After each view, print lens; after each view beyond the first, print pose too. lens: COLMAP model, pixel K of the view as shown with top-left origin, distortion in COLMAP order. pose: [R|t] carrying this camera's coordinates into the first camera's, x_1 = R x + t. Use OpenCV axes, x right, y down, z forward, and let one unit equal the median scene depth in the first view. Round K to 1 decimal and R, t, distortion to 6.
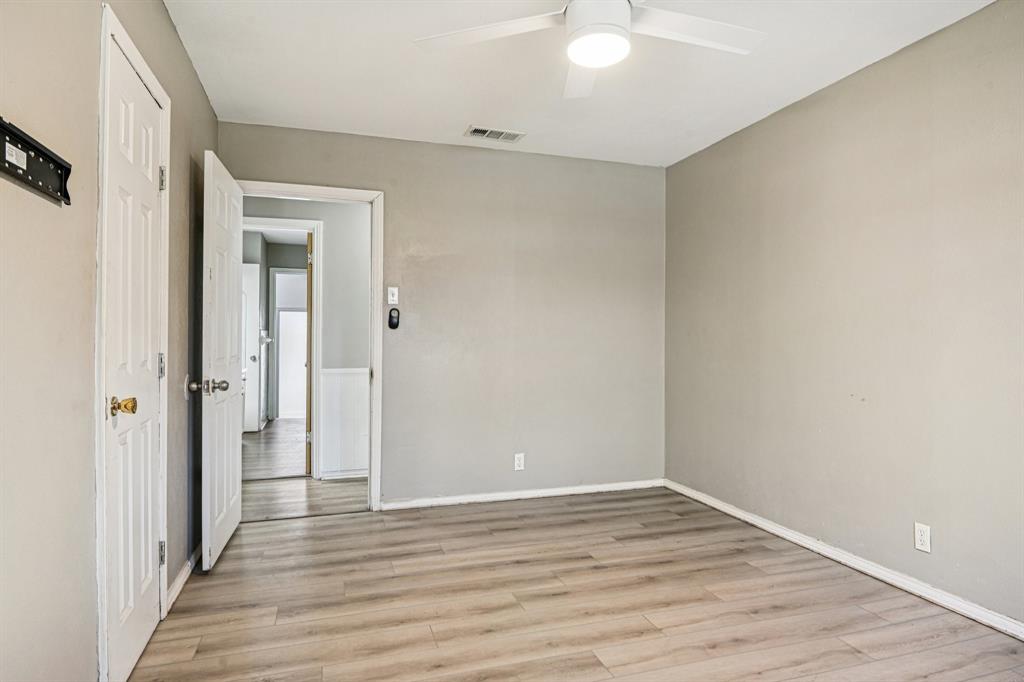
lens RADIAL K [[584.5, 0, 512.0], [0, 584.5, 341.0], [0, 0, 1]] dist [-0.001109, -0.000903]
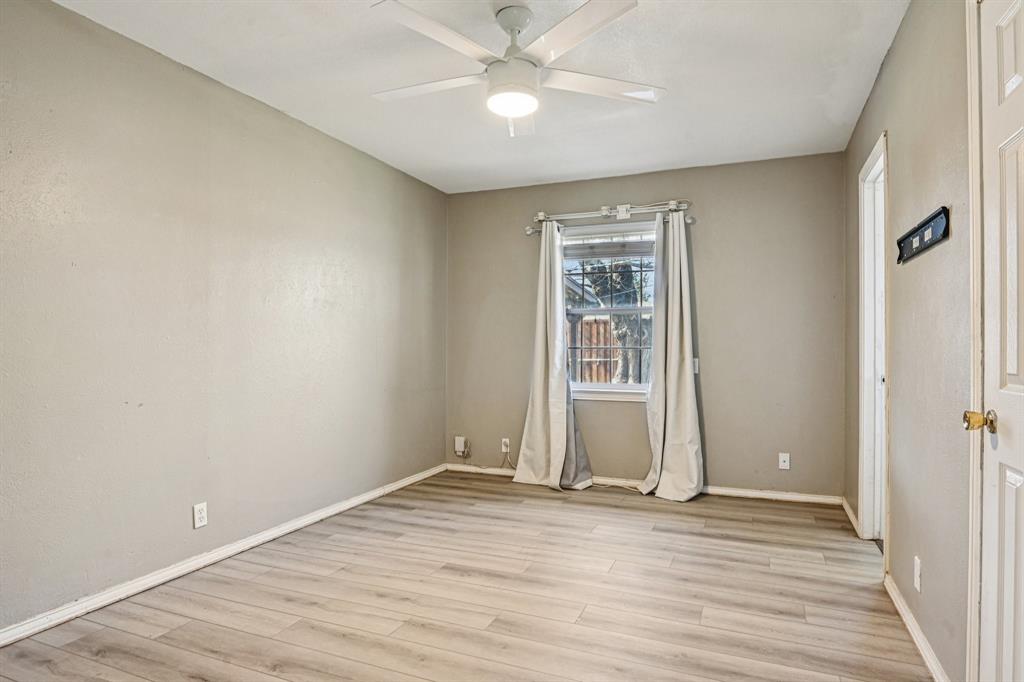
lens RADIAL K [[584.5, 0, 512.0], [0, 584.5, 341.0], [0, 0, 1]] dist [-0.001109, -0.000903]
pose [[-0.758044, 0.000545, 0.652203, -0.513958], [-0.005392, 0.999960, -0.007103, 0.002316], [-0.652181, -0.008901, -0.758011, 1.514939]]
